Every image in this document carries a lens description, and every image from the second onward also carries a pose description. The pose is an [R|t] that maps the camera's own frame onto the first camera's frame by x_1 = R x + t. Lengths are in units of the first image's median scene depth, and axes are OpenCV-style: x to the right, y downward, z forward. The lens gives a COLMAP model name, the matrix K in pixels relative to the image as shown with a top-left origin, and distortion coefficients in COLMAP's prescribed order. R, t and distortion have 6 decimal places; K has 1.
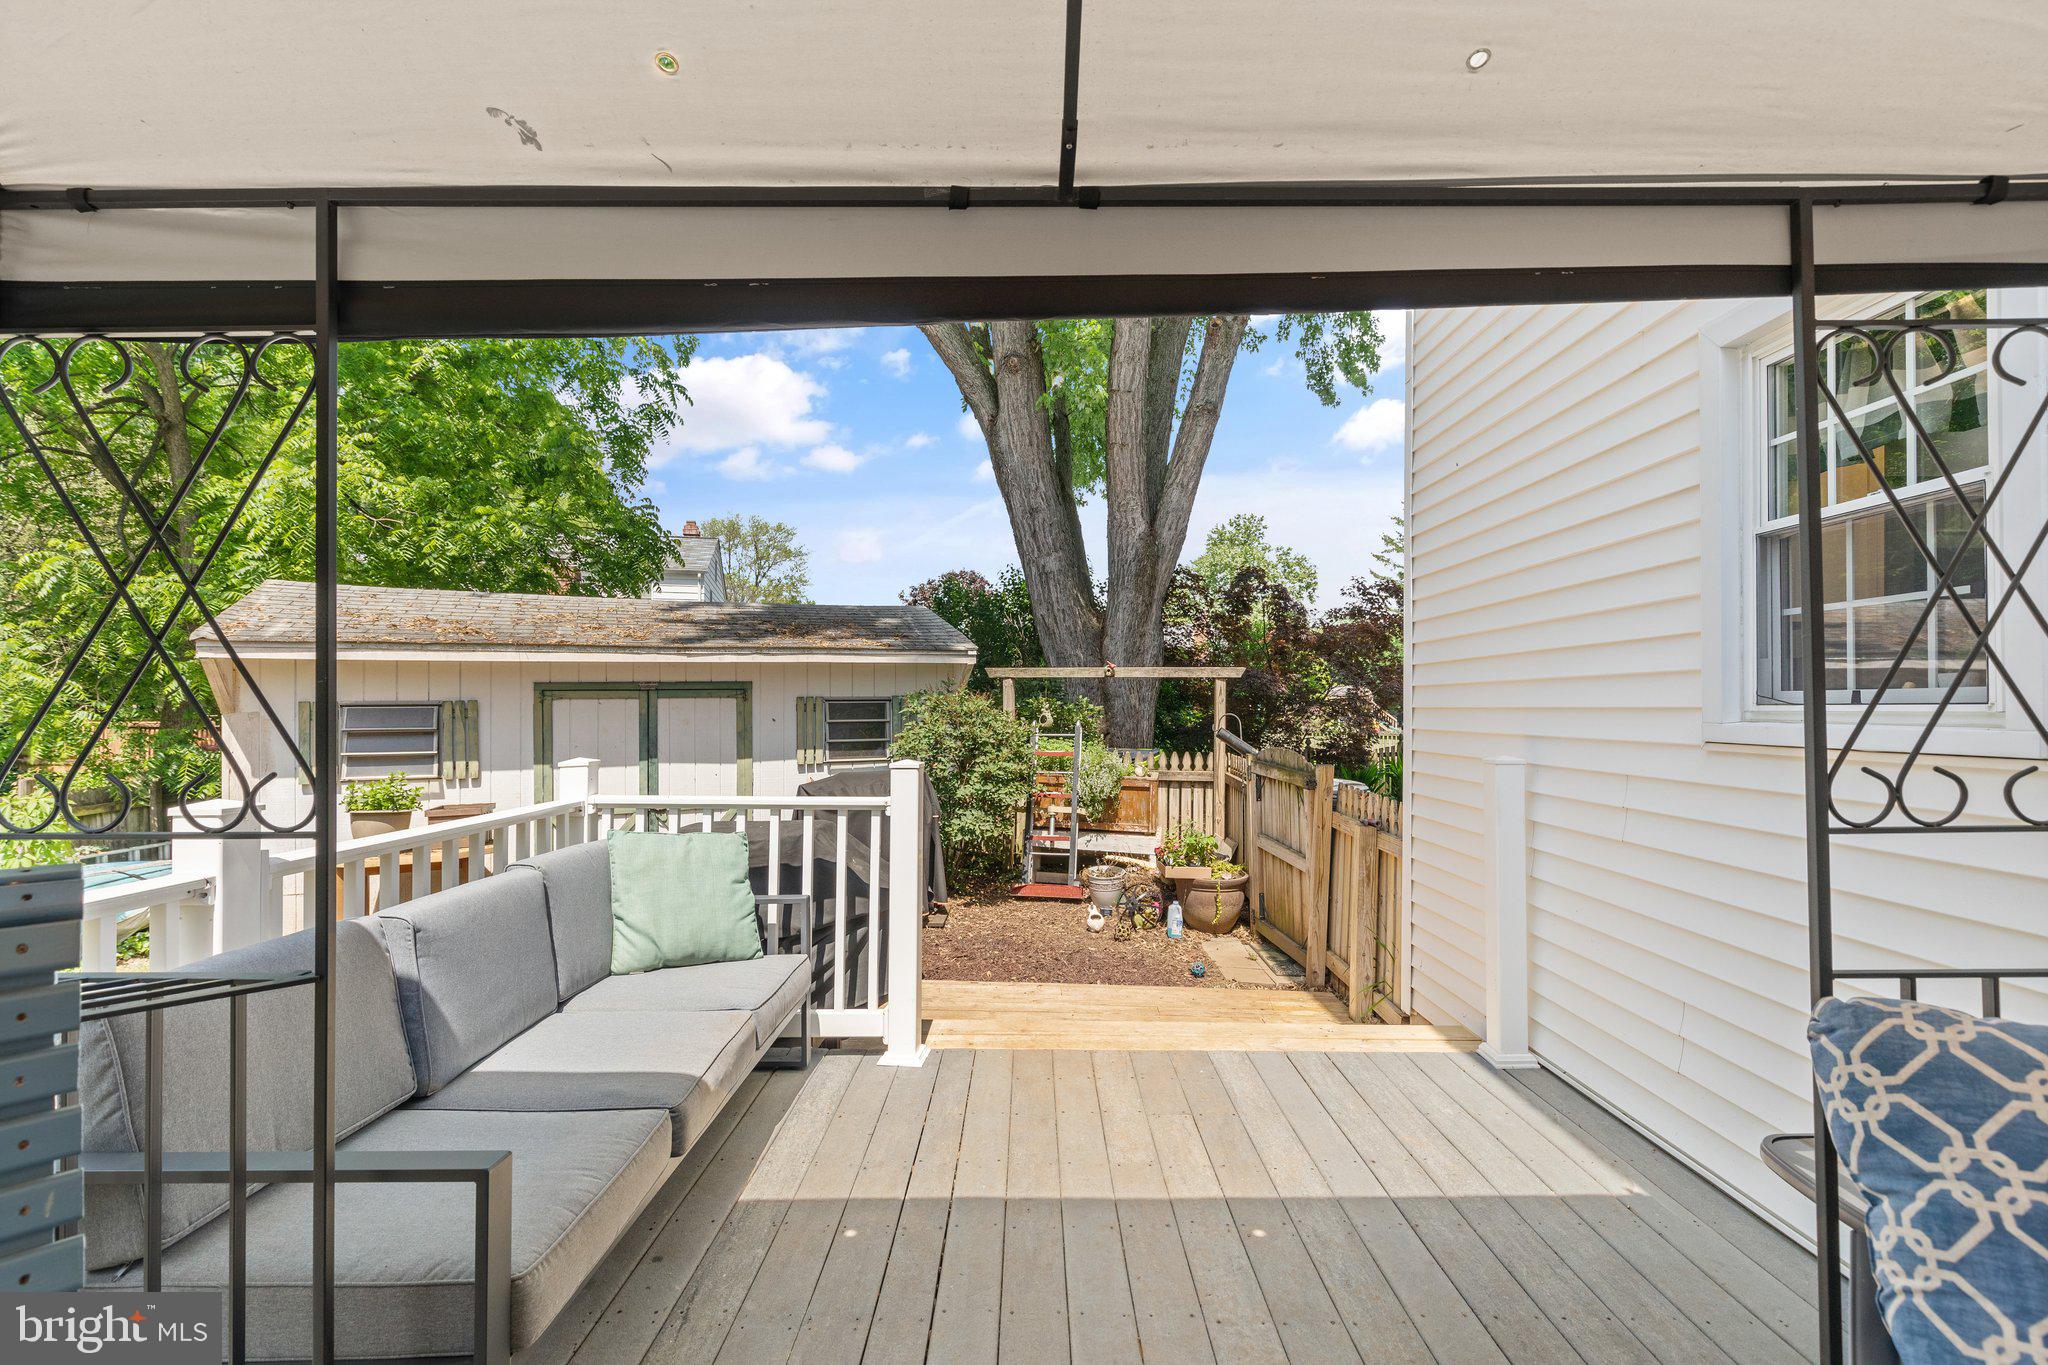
lens RADIAL K [[924.6, 0, 1025.3], [0, 924.6, 696.8], [0, 0, 1]] dist [0.001483, -0.000118]
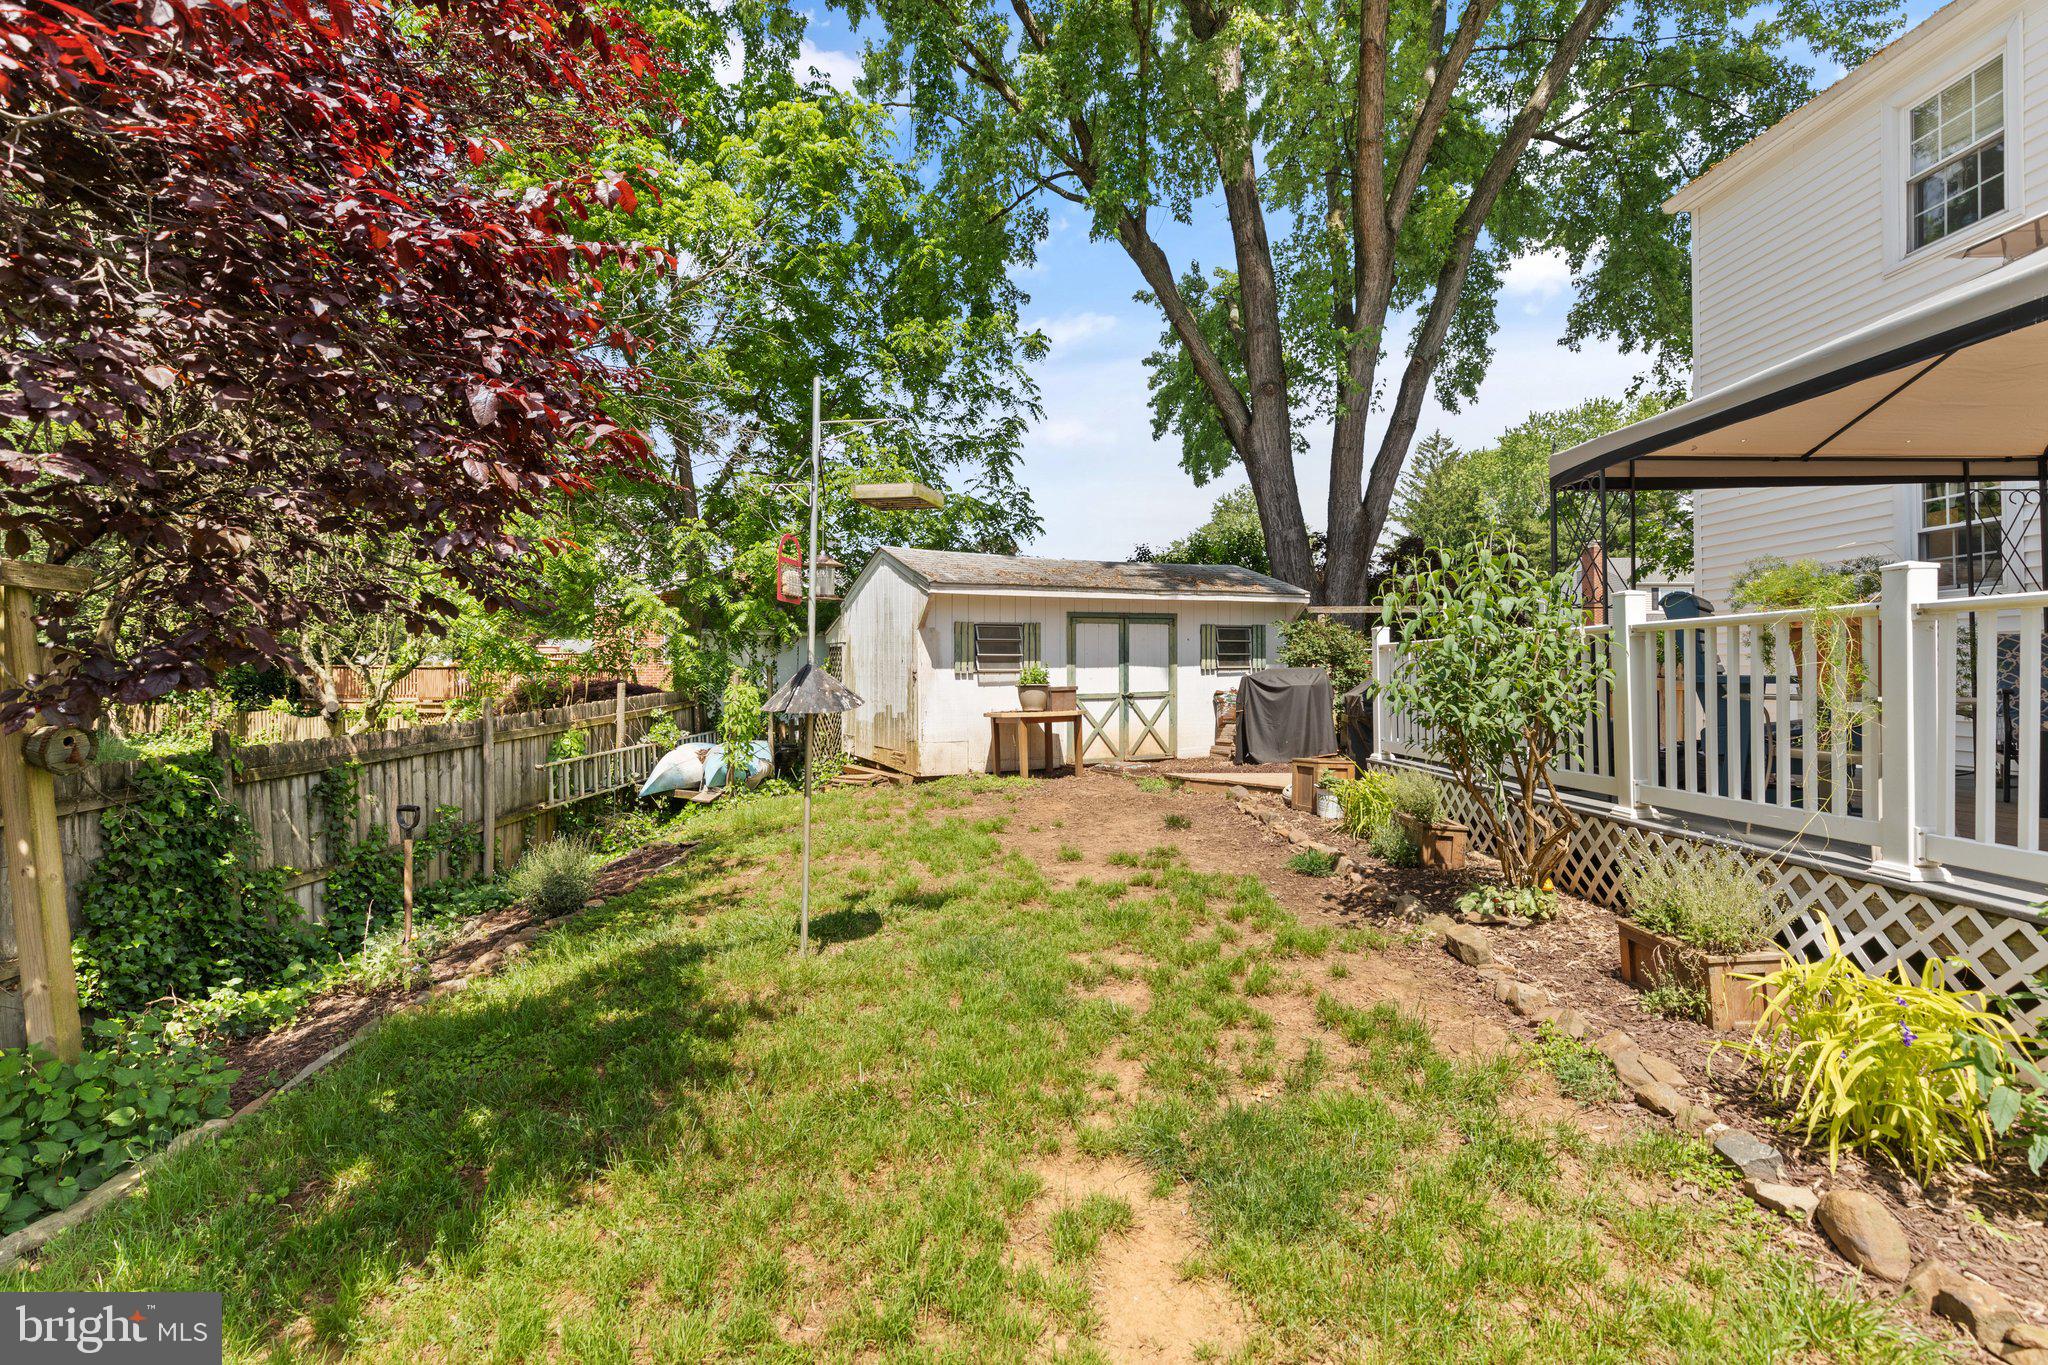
lens RADIAL K [[924.6, 0, 1024.1], [0, 924.6, 671.1], [0, 0, 1]] dist [0.001483, -0.000118]
pose [[0.999517, 0.000535, 0.031080, -0.620993], [-0.000745, 0.999977, 0.006735, 0.070745], [-0.031076, -0.006755, 0.999494, -0.536940]]
